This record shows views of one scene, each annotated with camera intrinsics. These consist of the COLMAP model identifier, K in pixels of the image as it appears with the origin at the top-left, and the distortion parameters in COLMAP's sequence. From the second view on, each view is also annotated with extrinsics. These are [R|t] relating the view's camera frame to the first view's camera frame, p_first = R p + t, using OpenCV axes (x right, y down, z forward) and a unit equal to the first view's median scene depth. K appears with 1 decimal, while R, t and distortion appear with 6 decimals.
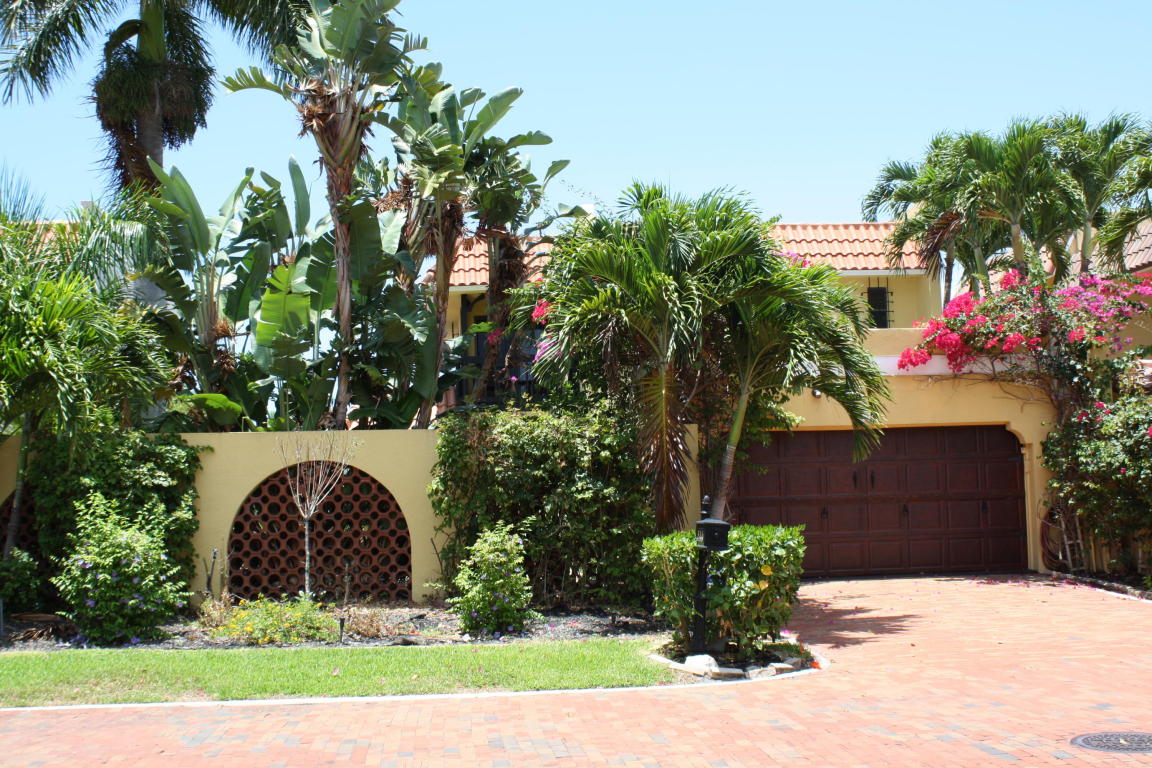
lens RADIAL K [[1454.9, 0, 576.1], [0, 1454.9, 384.2], [0, 0, 1]] dist [-0.008970, 0.000000]
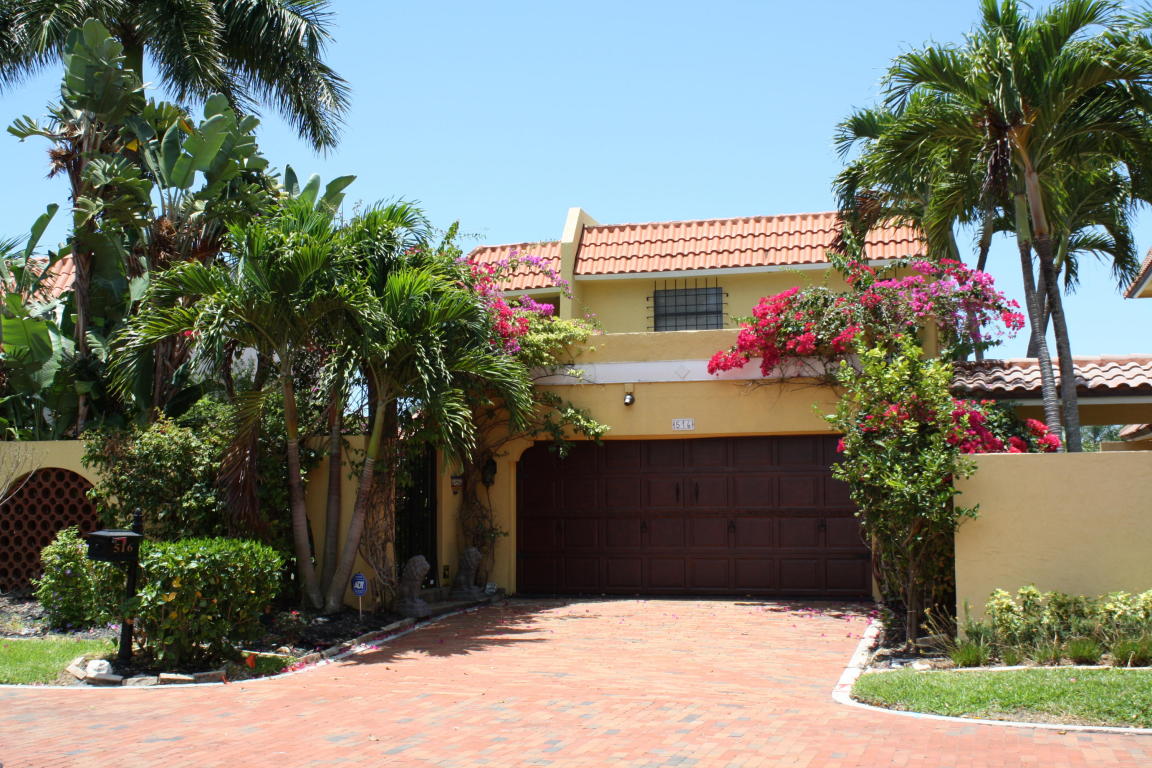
lens RADIAL K [[1454.9, 0, 576.1], [0, 1454.9, 384.2], [0, 0, 1]] dist [-0.008970, 0.000000]
pose [[0.916569, -0.012335, -0.399686, 0.512407], [0.012781, 0.999917, -0.001551, -0.003503], [0.399672, -0.003687, 0.916651, 0.114850]]
